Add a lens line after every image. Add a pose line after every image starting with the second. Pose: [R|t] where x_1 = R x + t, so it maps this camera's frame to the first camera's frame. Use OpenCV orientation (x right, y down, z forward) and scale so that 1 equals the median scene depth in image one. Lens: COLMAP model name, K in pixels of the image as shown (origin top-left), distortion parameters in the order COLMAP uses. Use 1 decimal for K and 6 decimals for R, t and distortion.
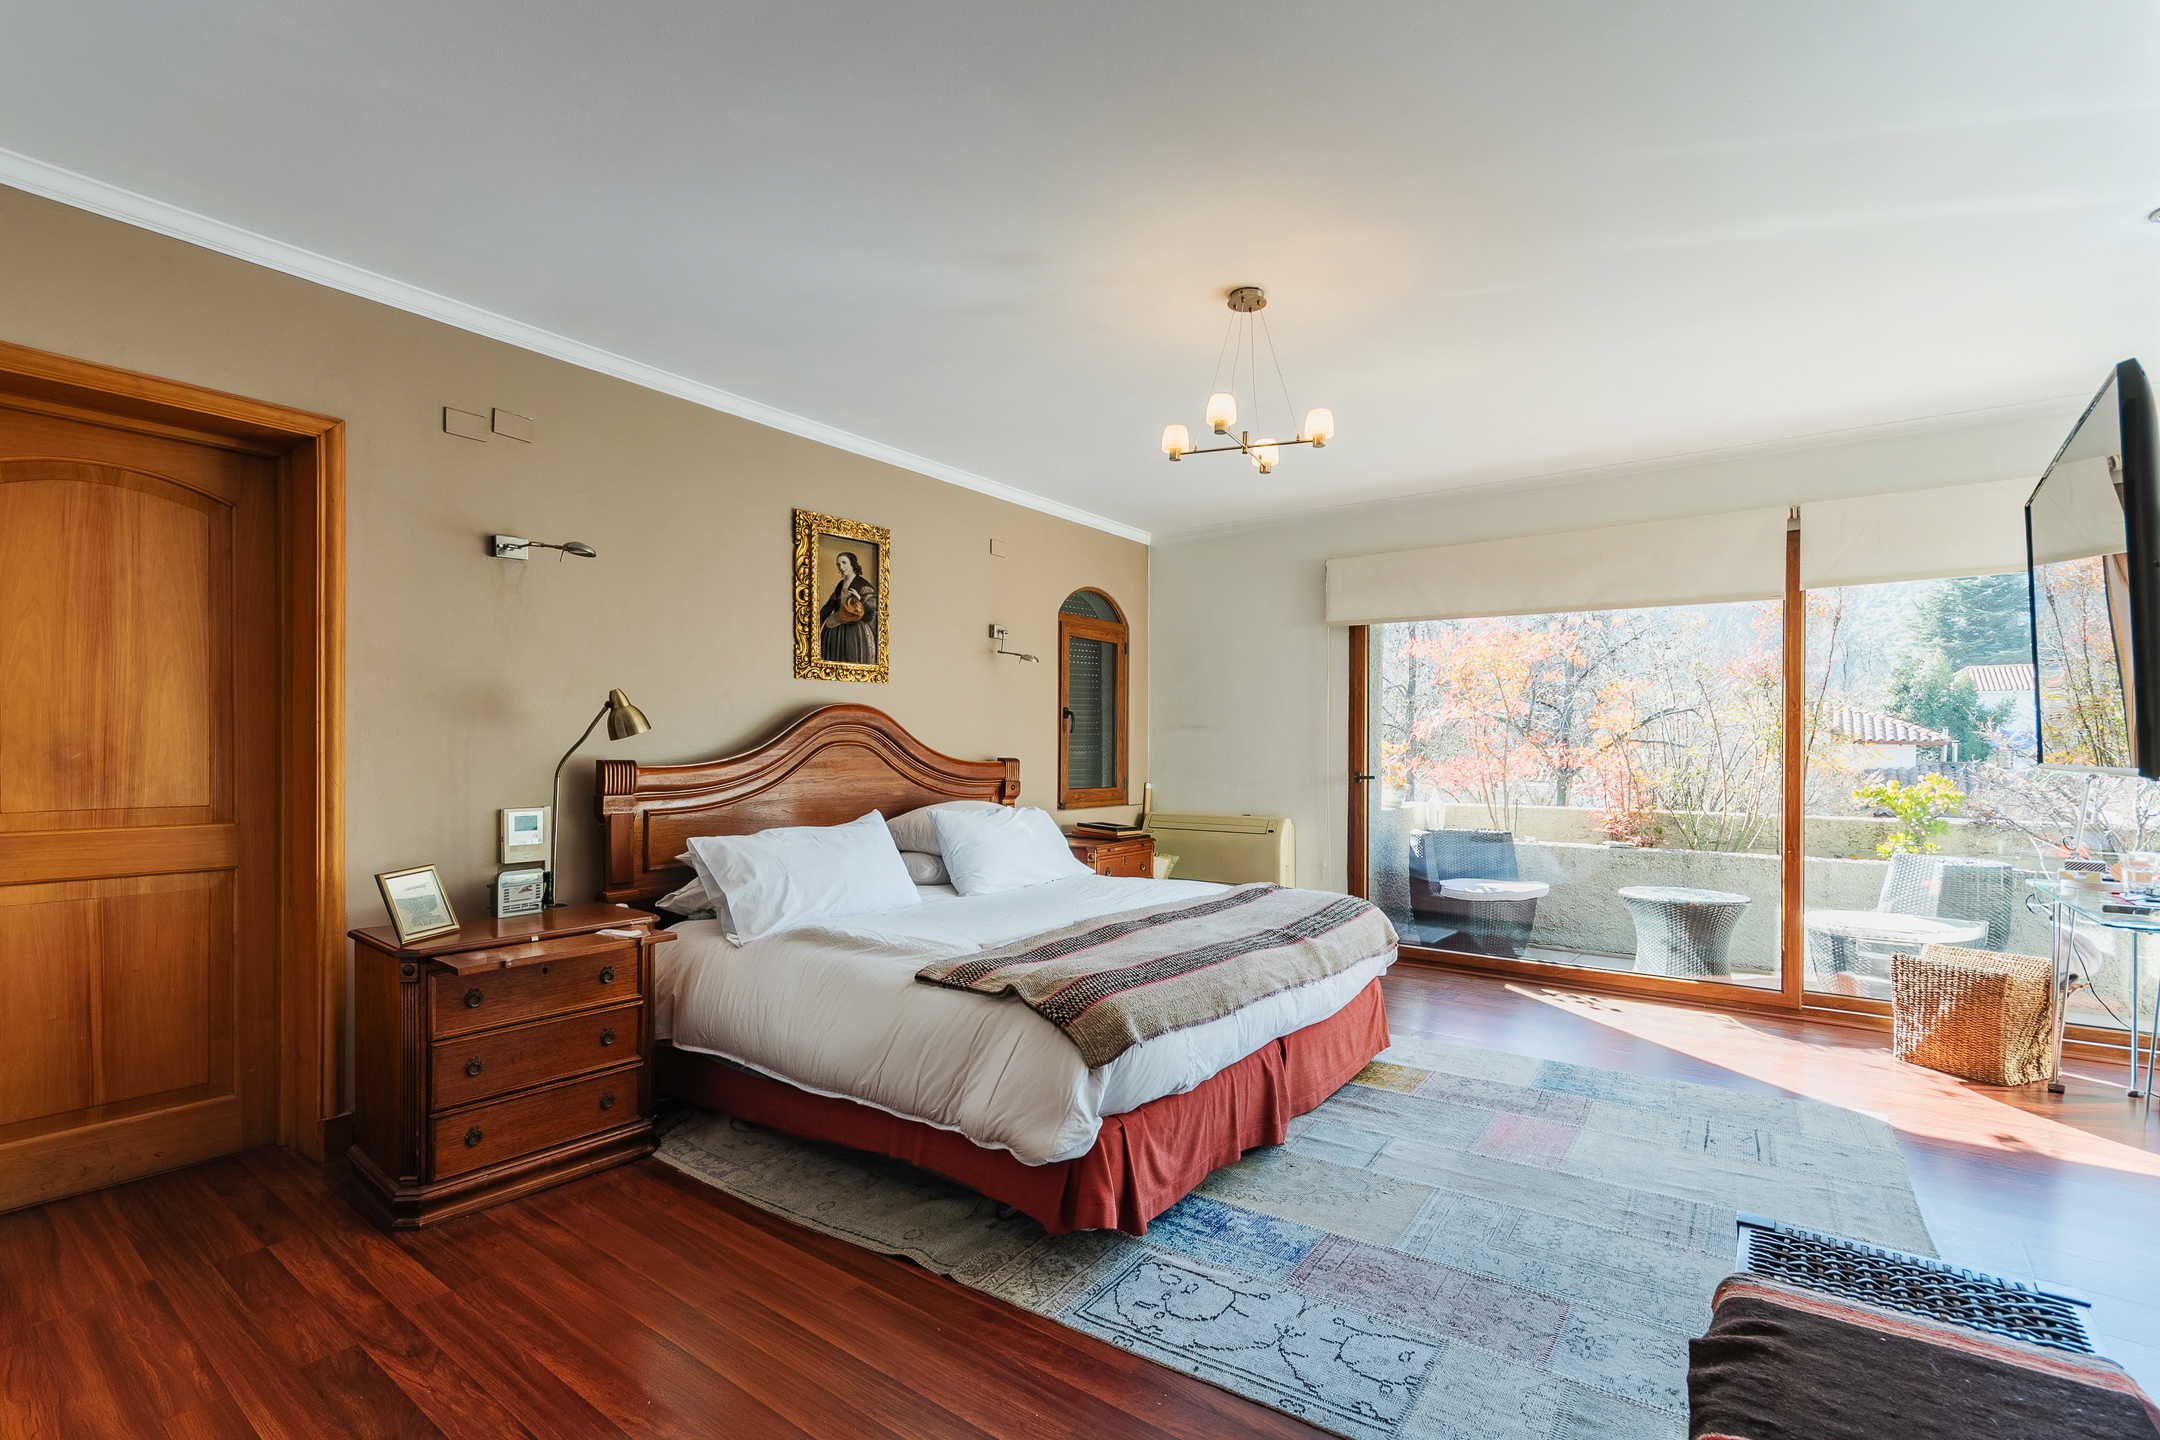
lens RADIAL K [[974.8, 0, 1092.6], [0, 974.8, 755.6], [0, 0, 1]] dist [0.003221, 0.000773]
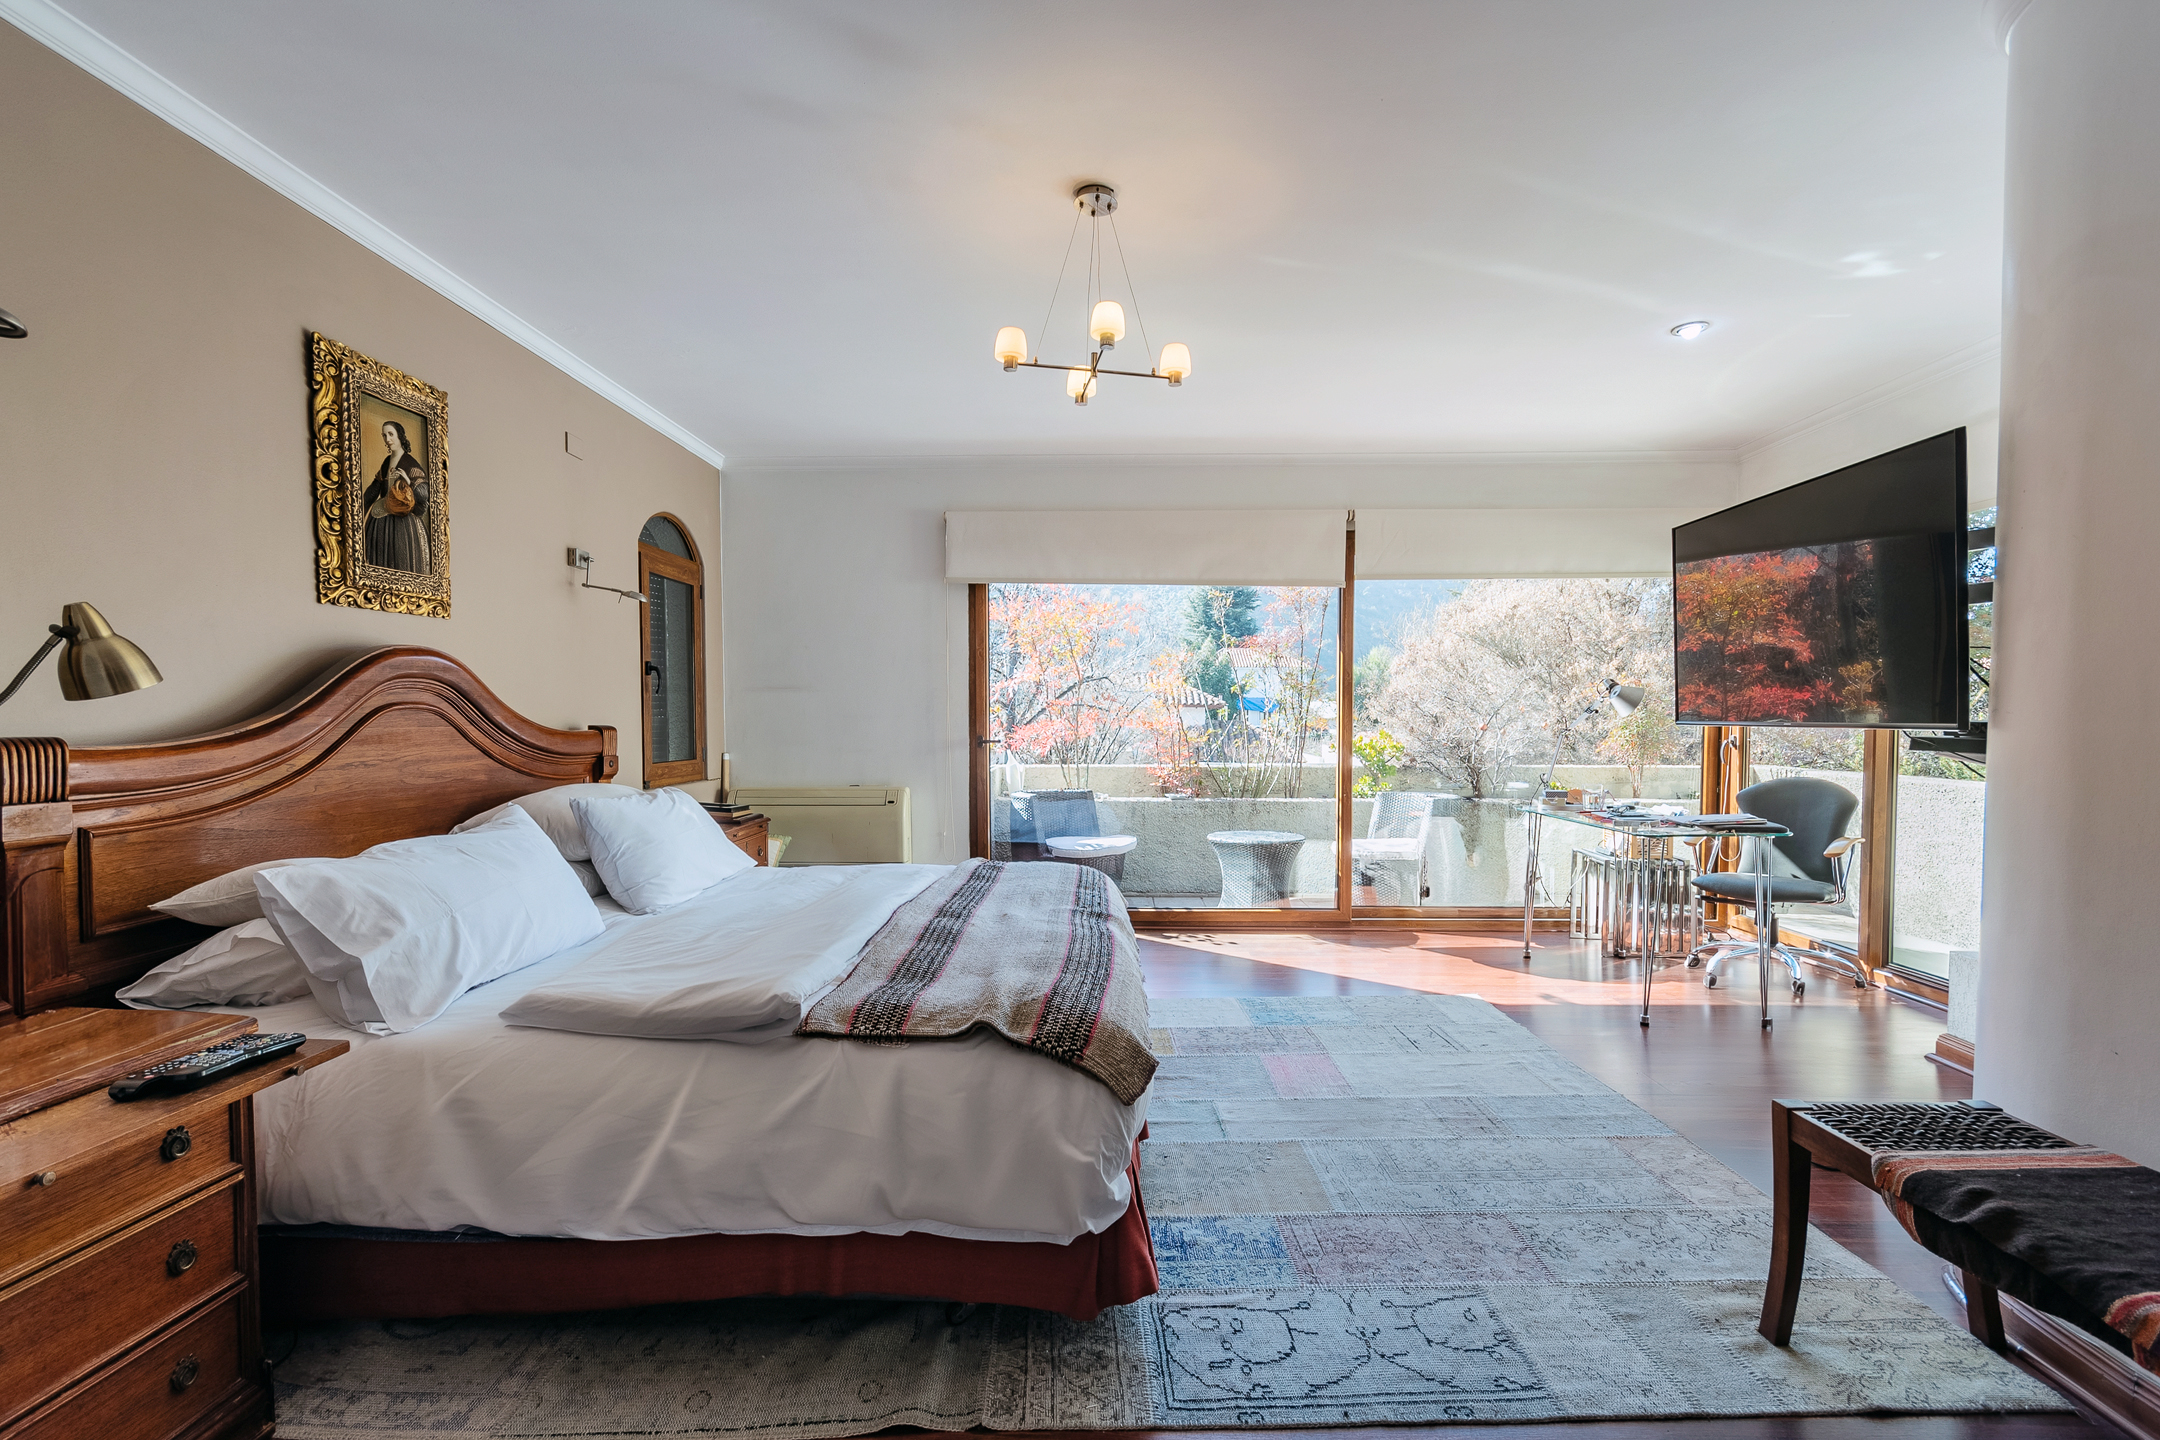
lens RADIAL K [[974.8, 0, 1092.6], [0, 974.8, 755.6], [0, 0, 1]] dist [0.003221, 0.000773]
pose [[0.821441, -0.028987, 0.569557, -0.256634], [0.007682, 0.999179, 0.039772, -0.001937], [-0.570242, -0.028295, 0.820989, 0.190470]]
